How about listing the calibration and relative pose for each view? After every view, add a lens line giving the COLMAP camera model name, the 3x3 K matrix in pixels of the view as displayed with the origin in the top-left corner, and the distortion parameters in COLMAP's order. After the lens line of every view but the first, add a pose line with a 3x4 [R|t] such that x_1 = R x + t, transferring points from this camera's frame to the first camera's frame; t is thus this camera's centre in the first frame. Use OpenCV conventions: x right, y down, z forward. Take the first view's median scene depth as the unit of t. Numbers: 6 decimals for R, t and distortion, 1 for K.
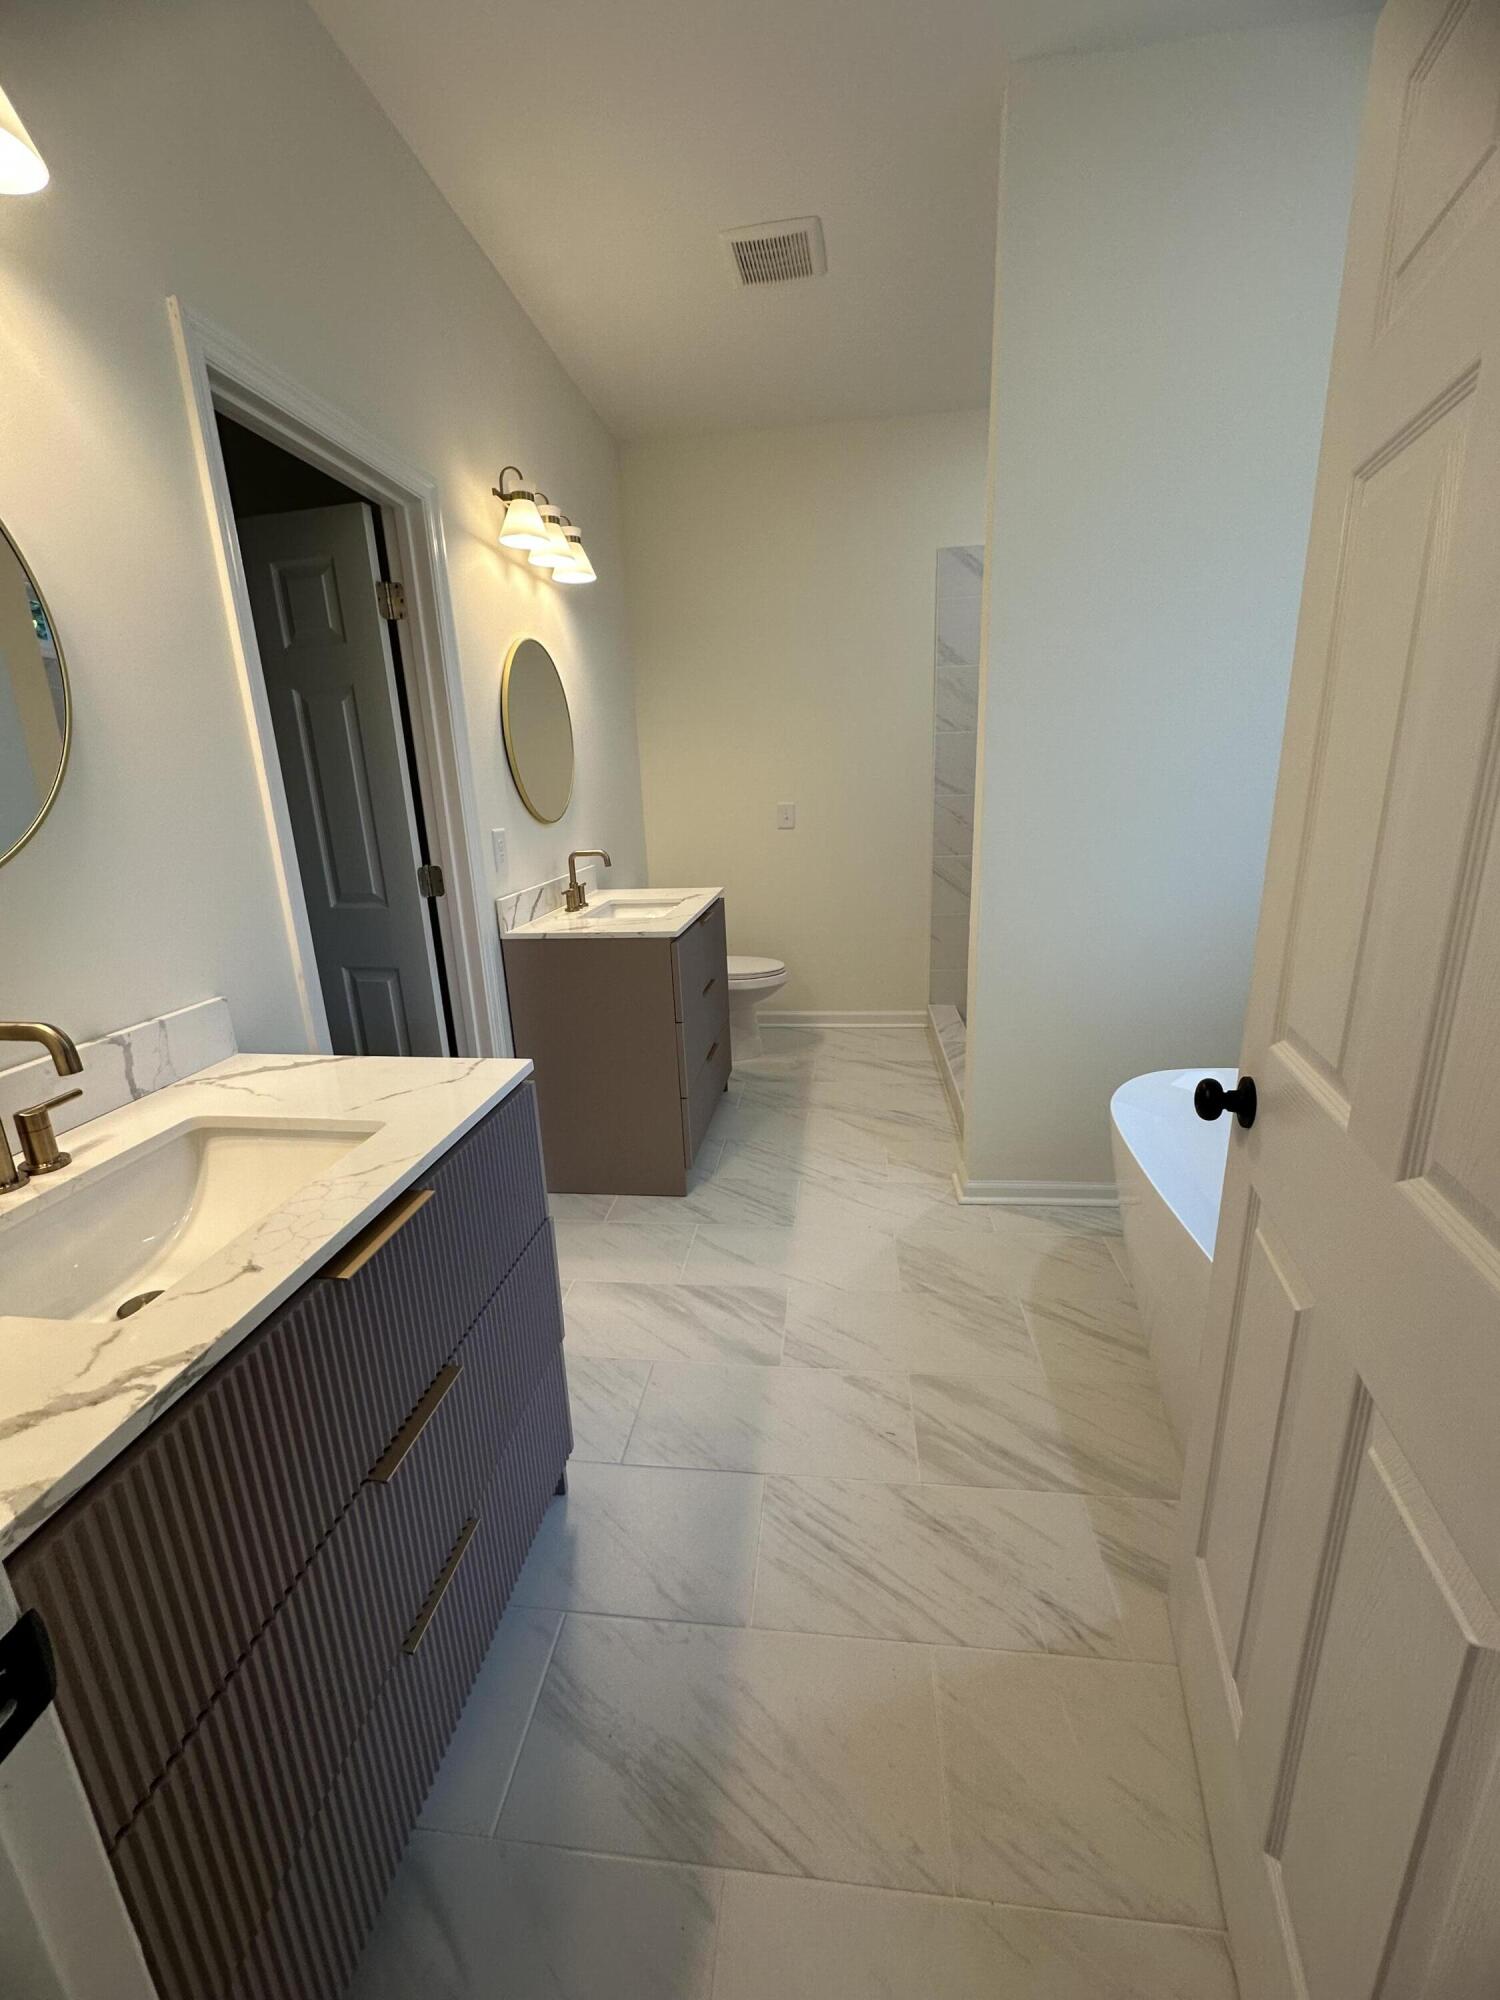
lens RADIAL K [[793.4, 0, 754.1], [0, 793.4, 994.1], [0, 0, 1]] dist [-0.000115, -0.001068]
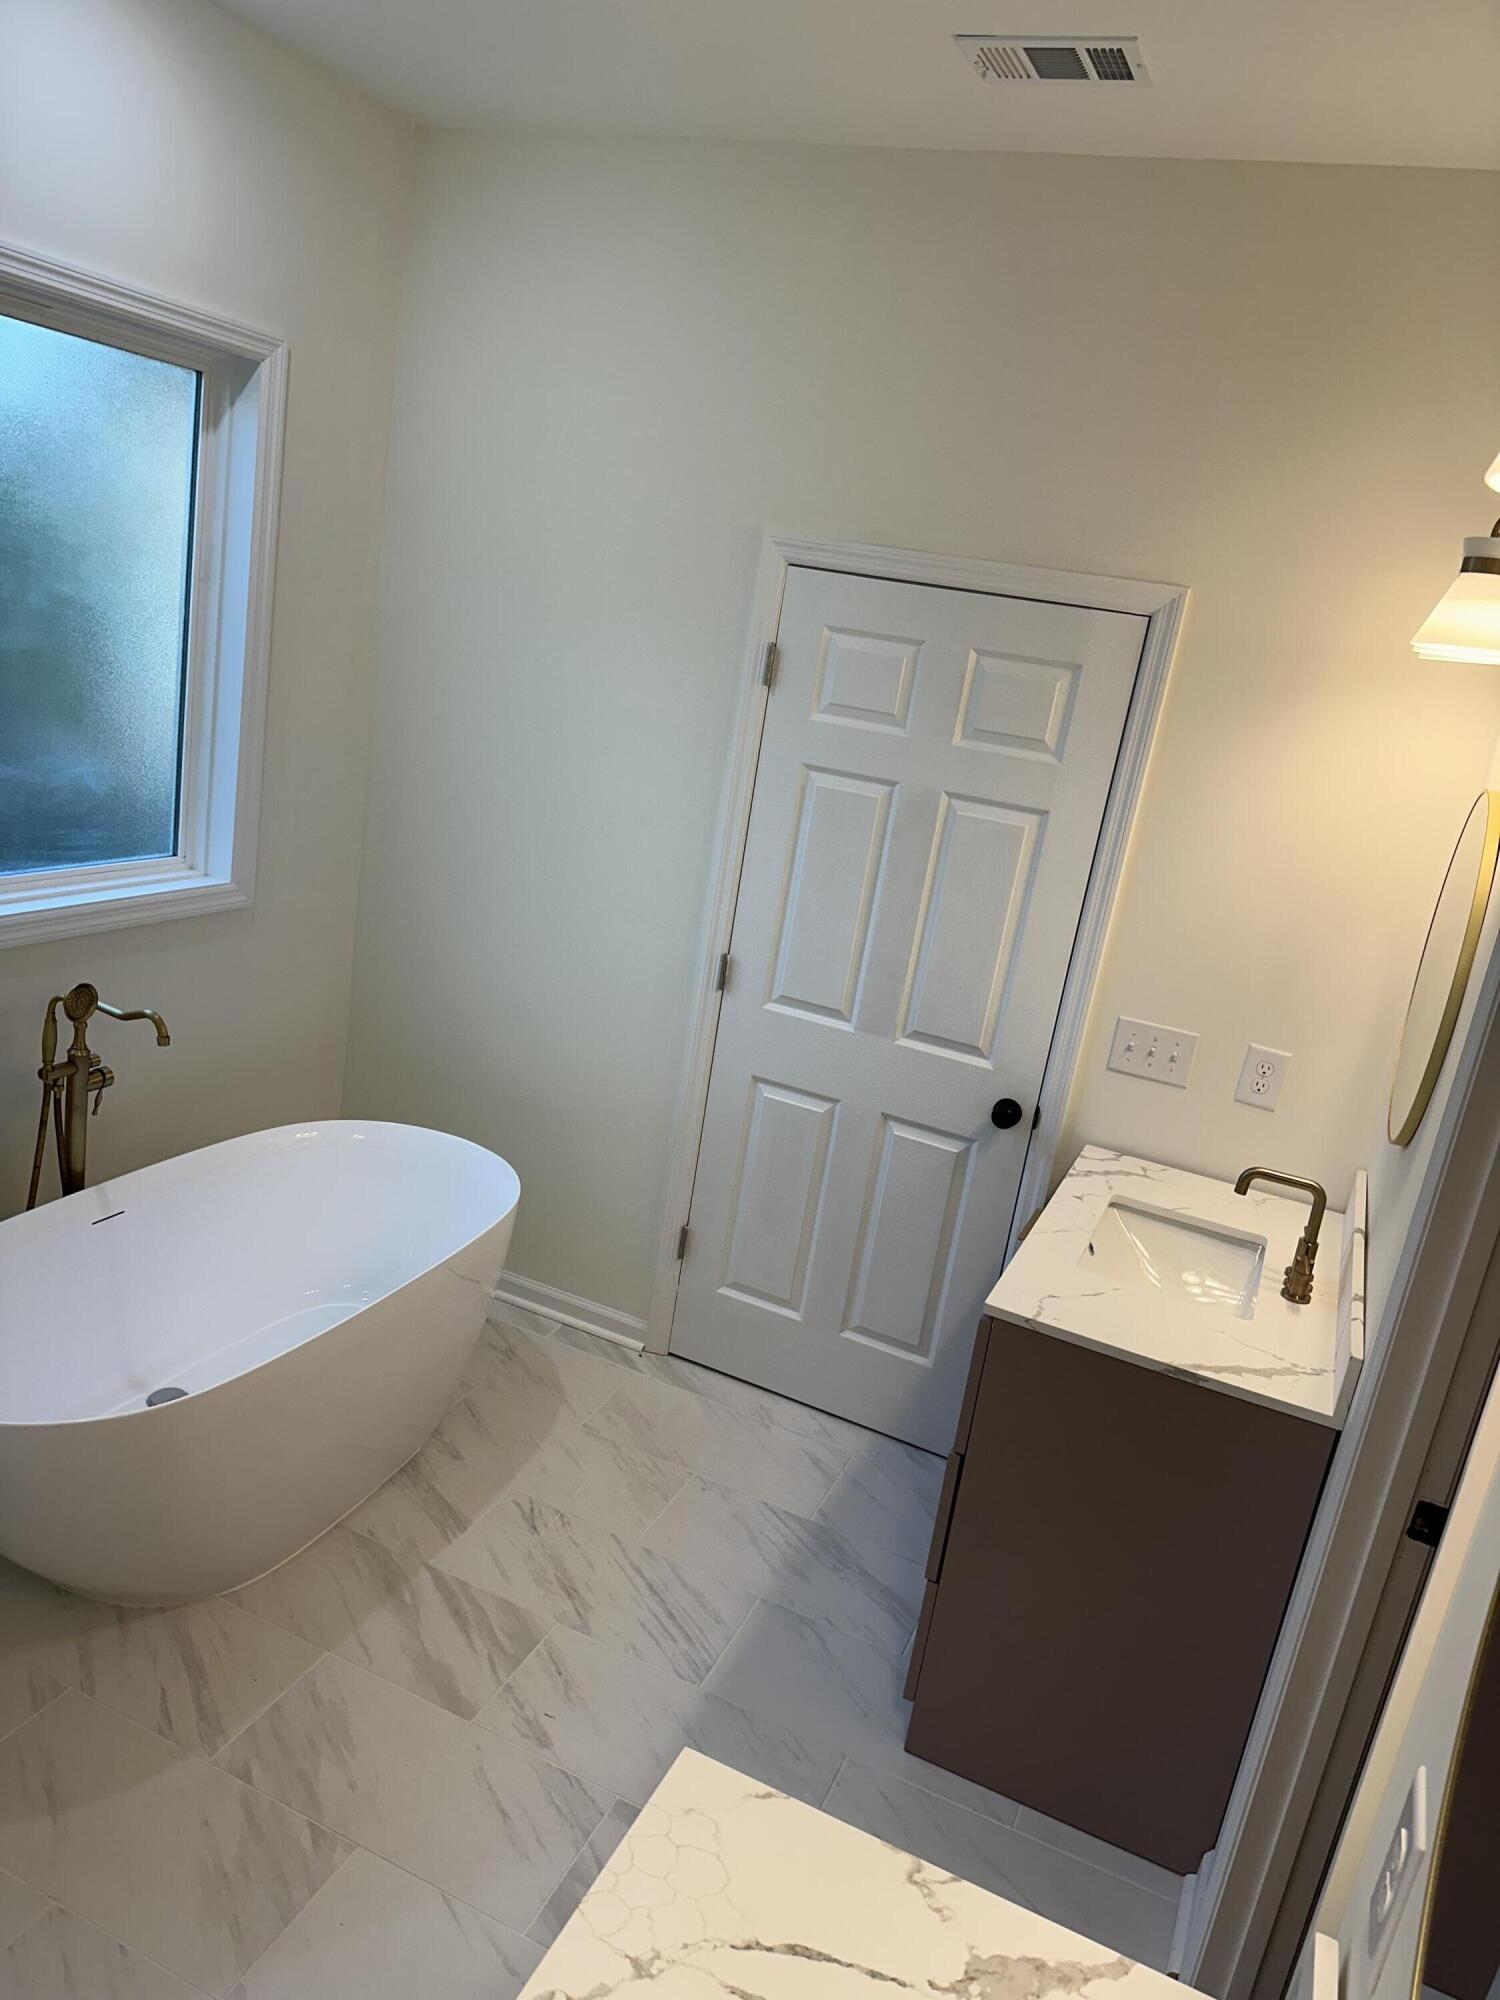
lens RADIAL K [[1397.7, 0, 749.0], [0, 1397.7, 985.4], [0, 0, 1]] dist [0.065587, -0.087301]
pose [[-0.949702, -0.180142, 0.256153, -0.315134], [-0.037825, 0.877976, 0.477208, -0.903474], [-0.310862, 0.443517, -0.840629, 1.986043]]
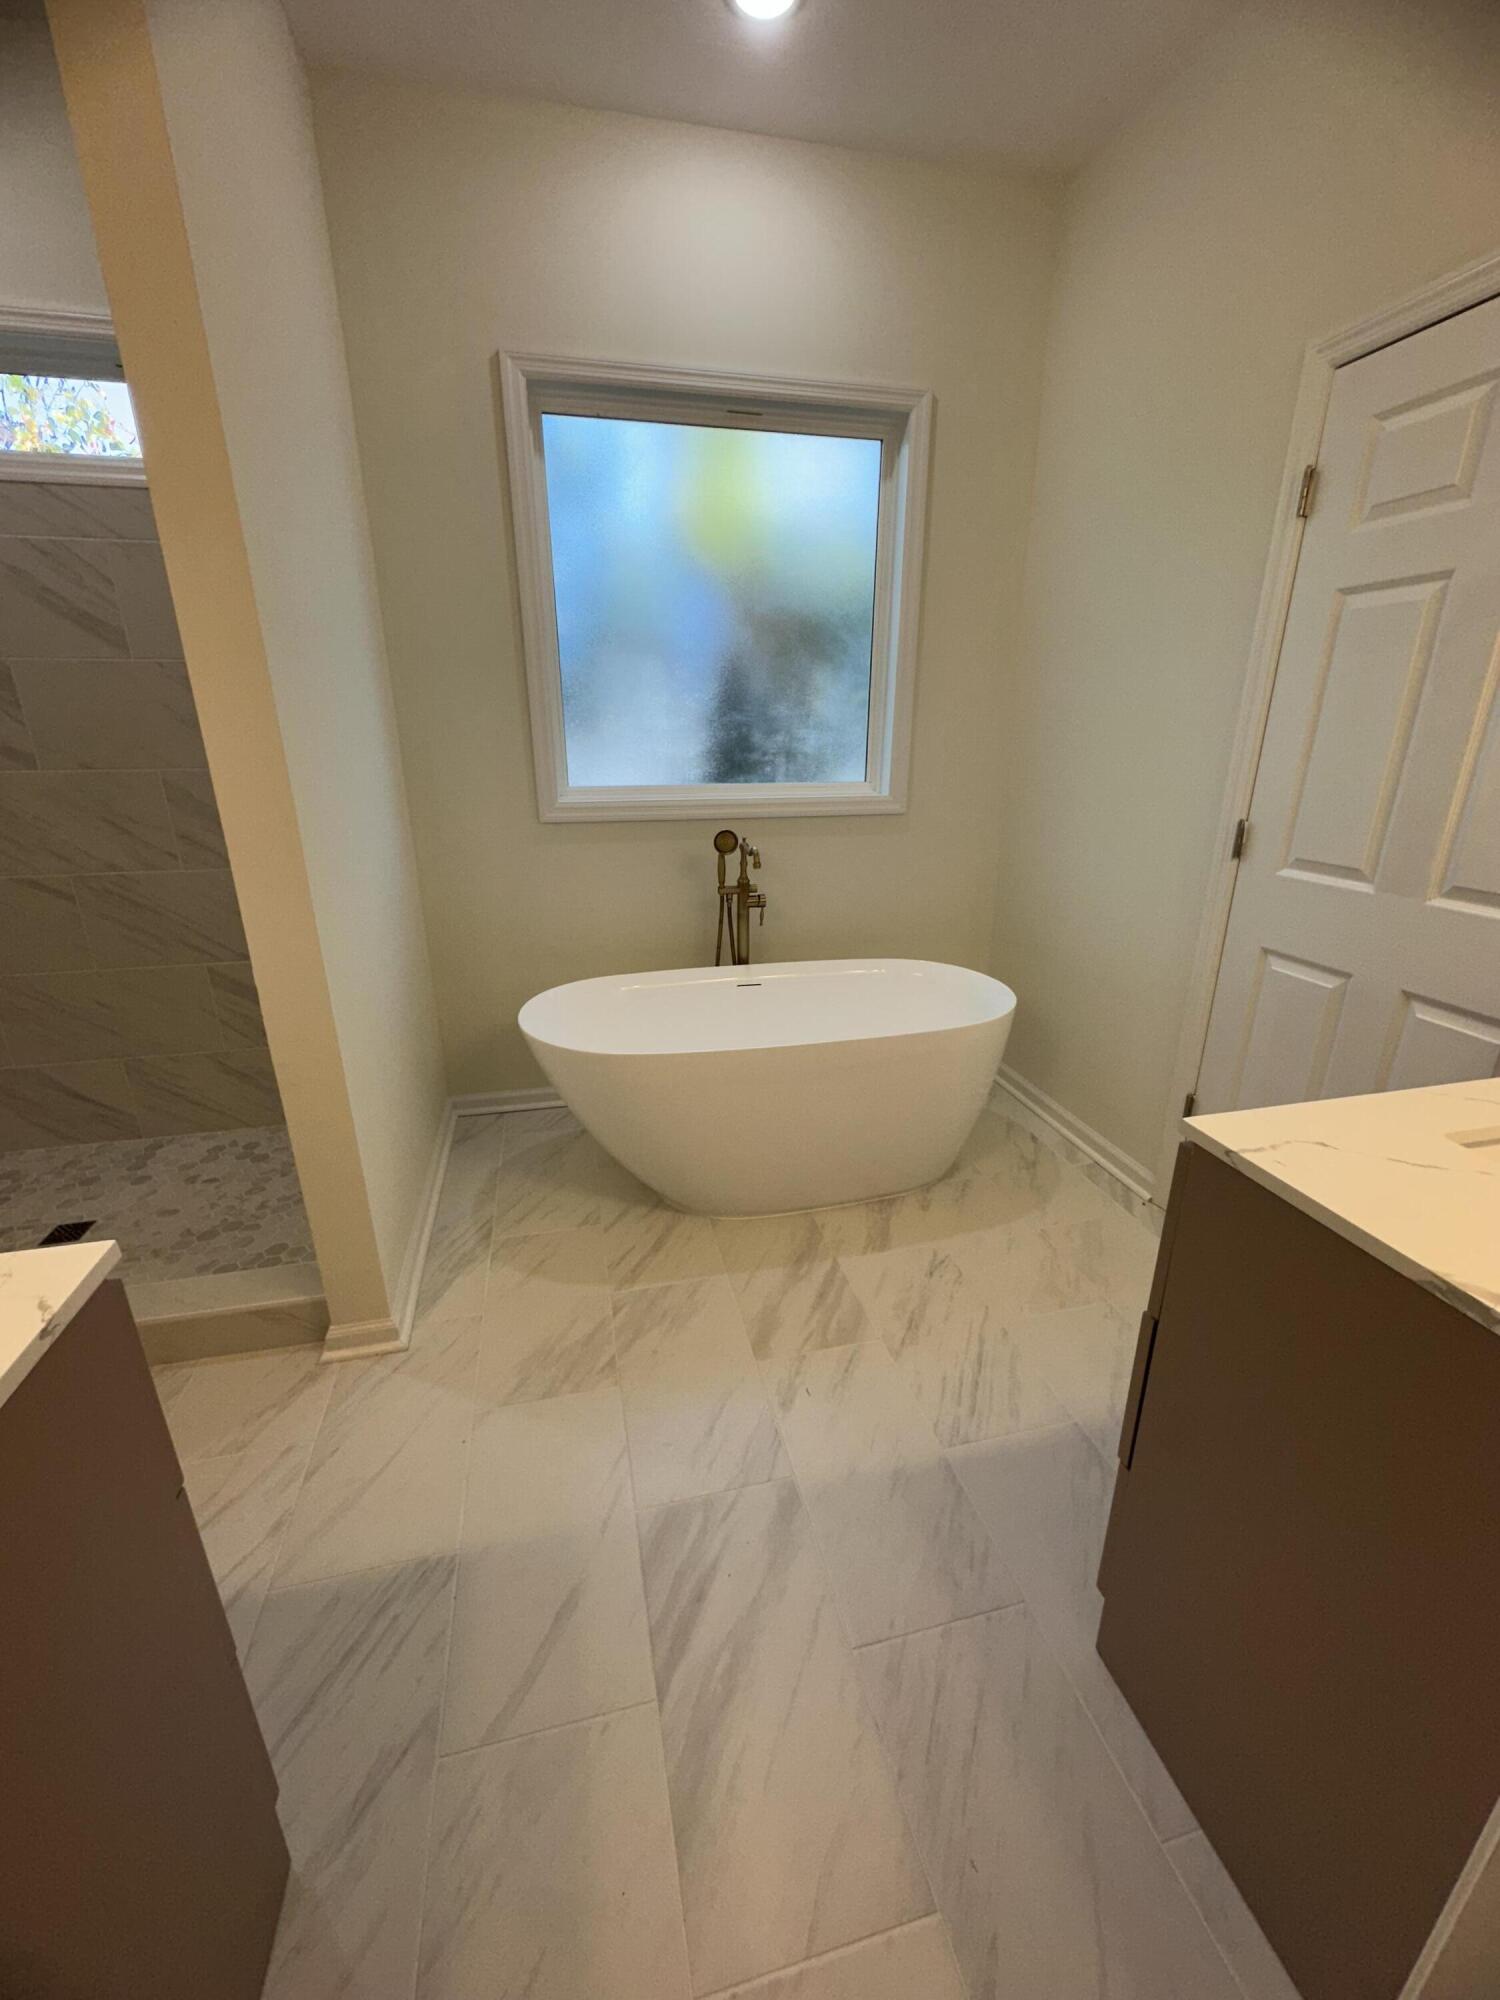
lens RADIAL K [[793.4, 0, 752.7], [0, 793.4, 1002.4], [0, 0, 1]] dist [-0.000115, -0.001068]
pose [[-0.344242, -0.270011, 0.899217, -0.629923], [0.254623, 0.895012, 0.366224, -0.303714], [-0.903695, 0.355031, -0.239350, 1.233334]]
